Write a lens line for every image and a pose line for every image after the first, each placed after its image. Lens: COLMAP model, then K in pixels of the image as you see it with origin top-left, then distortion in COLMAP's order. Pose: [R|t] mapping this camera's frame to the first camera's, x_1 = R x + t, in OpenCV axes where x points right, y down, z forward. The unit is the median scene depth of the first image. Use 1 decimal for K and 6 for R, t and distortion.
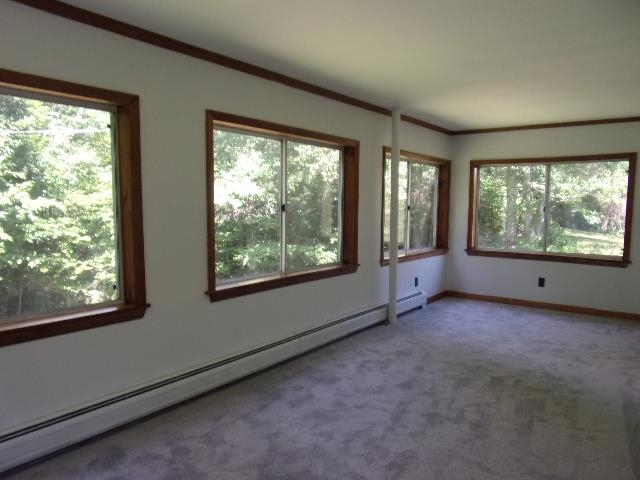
lens RADIAL K [[471.9, 0, 339.0], [0, 471.9, 243.8], [0, 0, 1]] dist [-0.003501, -0.001031]
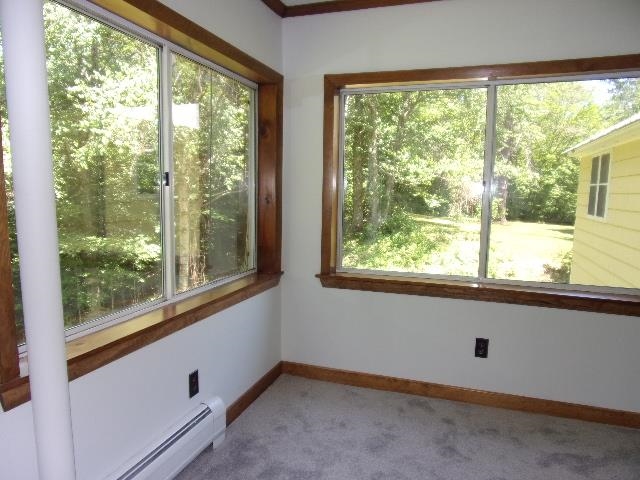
lens RADIAL K [[471.9, 0, 339.0], [0, 471.9, 243.8], [0, 0, 1]] dist [-0.003501, -0.001031]
pose [[0.948861, -0.032405, 0.314026, 0.038345], [0.022073, 0.999093, 0.036403, -0.009433], [-0.314921, -0.027610, 0.948716, 0.148600]]
